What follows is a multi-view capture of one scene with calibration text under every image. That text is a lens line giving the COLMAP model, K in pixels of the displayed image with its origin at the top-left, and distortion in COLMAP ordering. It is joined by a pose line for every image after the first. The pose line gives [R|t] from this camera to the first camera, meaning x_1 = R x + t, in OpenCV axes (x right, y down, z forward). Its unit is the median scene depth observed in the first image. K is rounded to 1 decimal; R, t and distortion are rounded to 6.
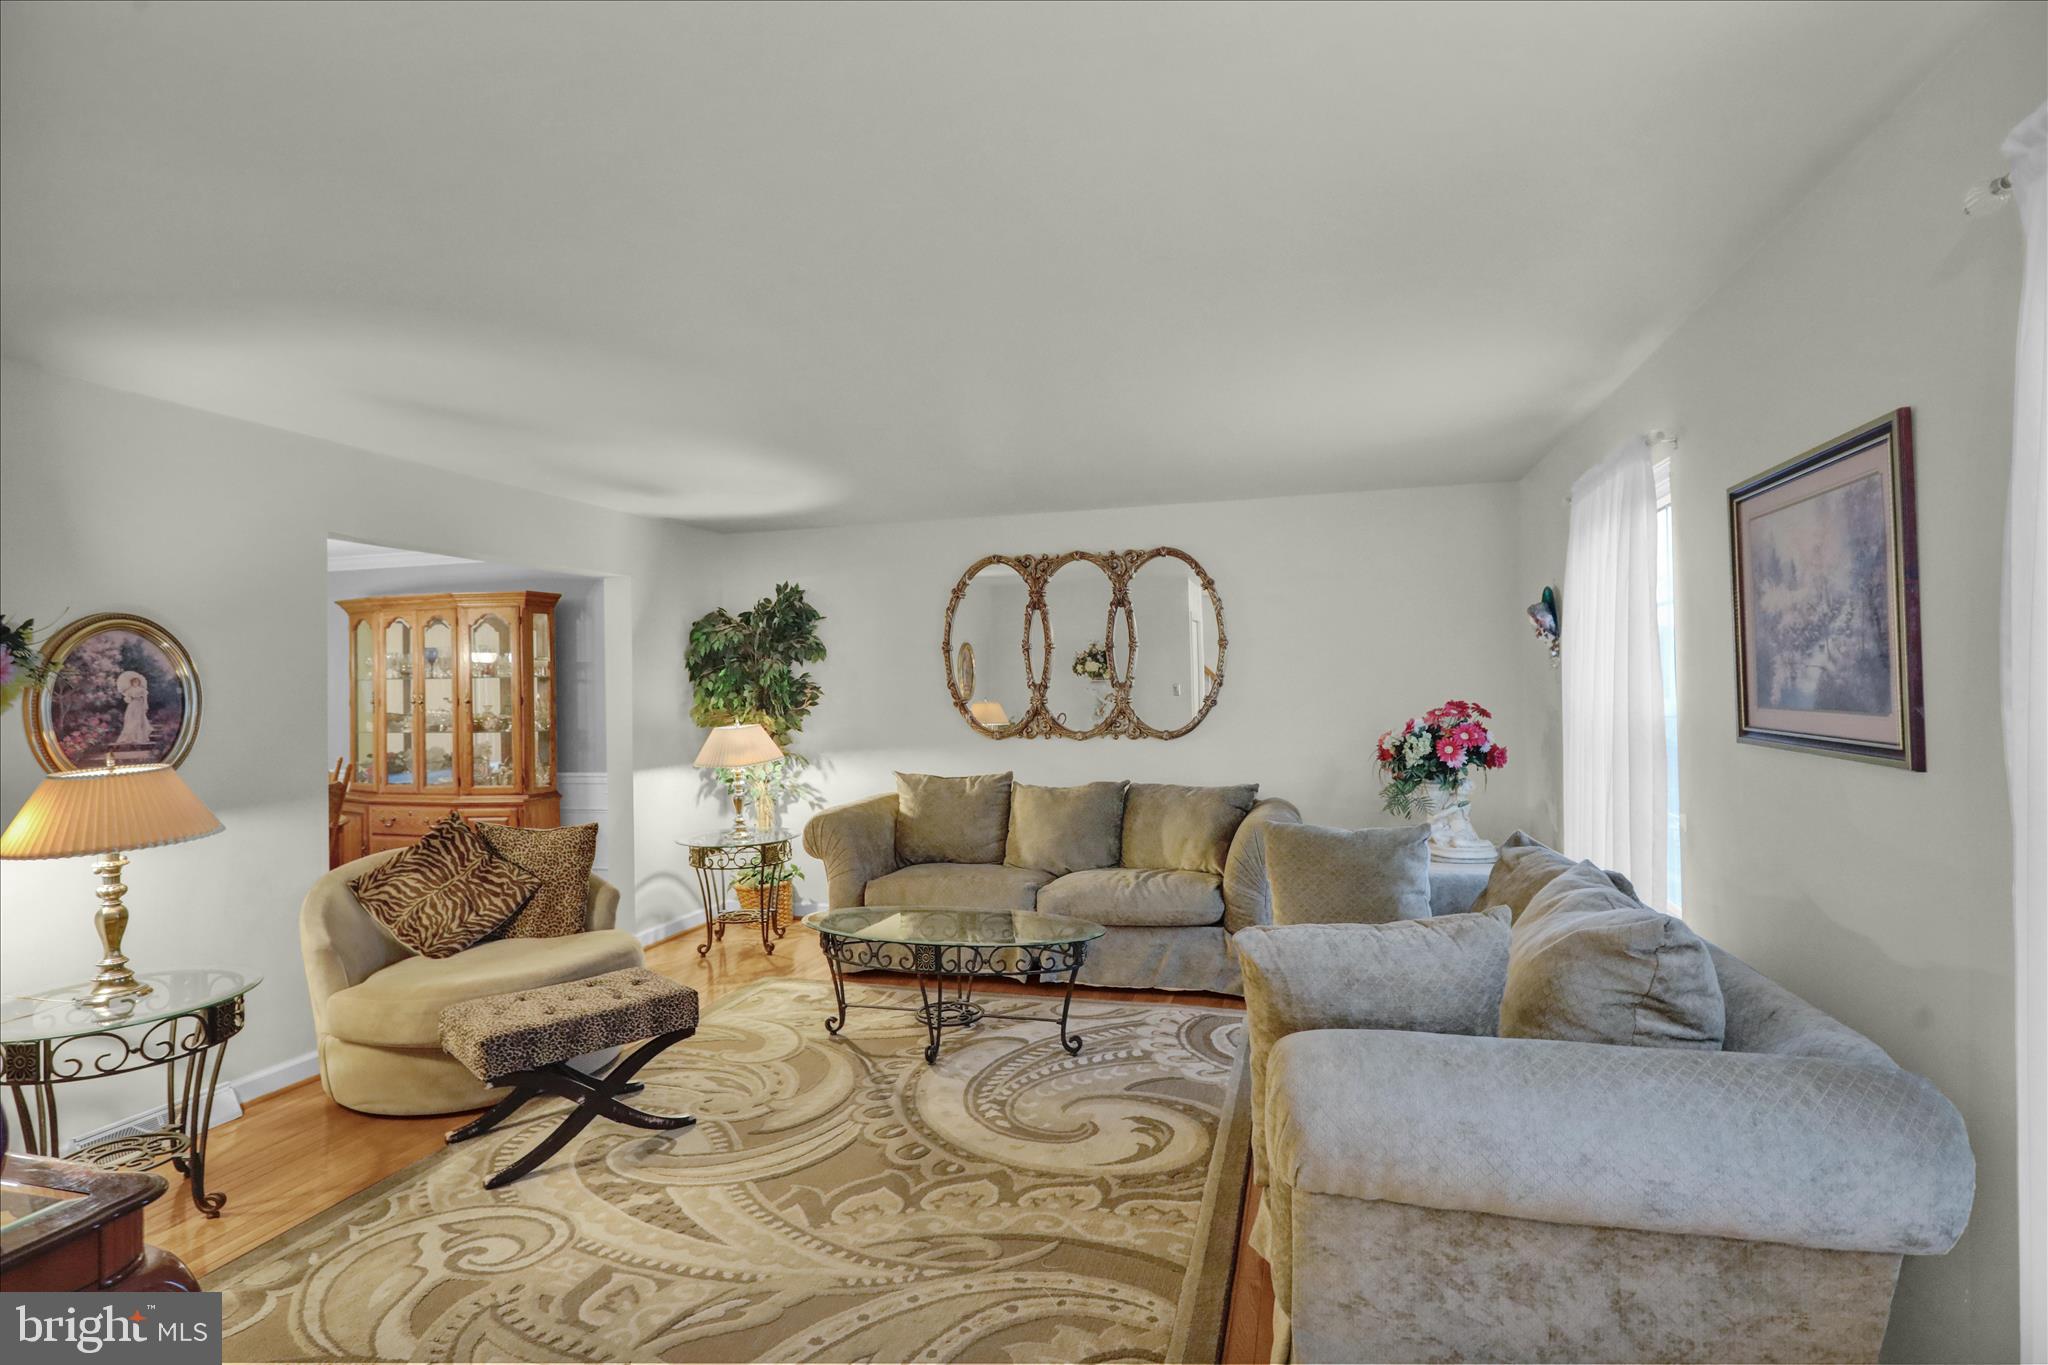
lens RADIAL K [[945.4, 0, 1024.0], [0, 945.4, 682.5], [0, 0, 1]] dist [0.000970, 0.000074]
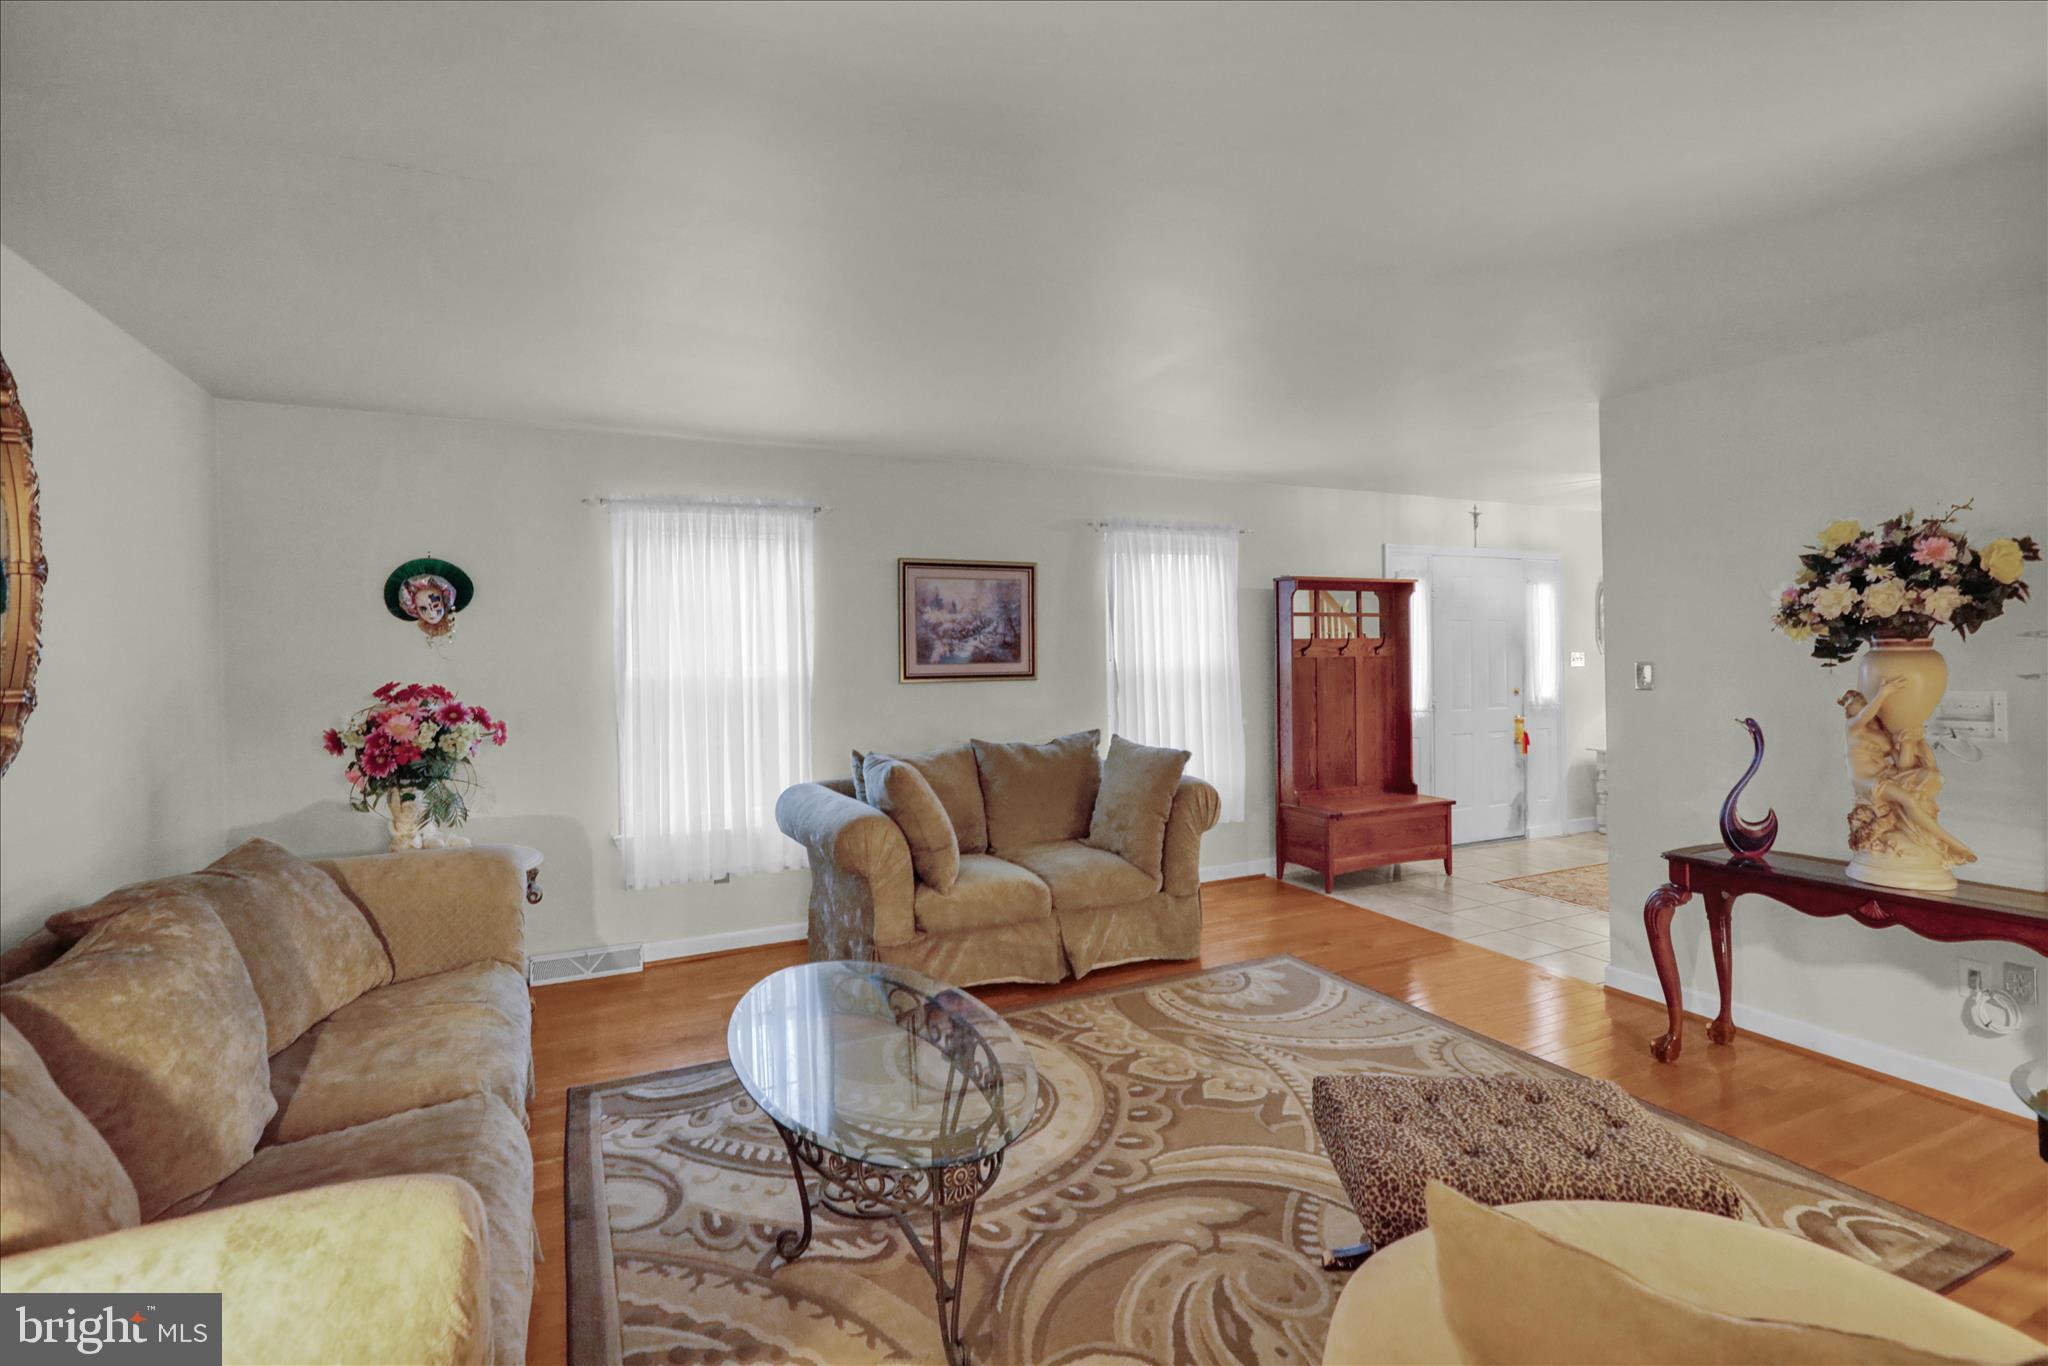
lens RADIAL K [[945.4, 0, 1024.0], [0, 945.4, 683.0], [0, 0, 1]] dist [0.000970, 0.000074]
pose [[-0.645658, 0.009977, 0.763561, -0.858238], [0.029755, 0.999484, 0.012101, 0.040983], [-0.763047, 0.030533, -0.645622, 1.869574]]
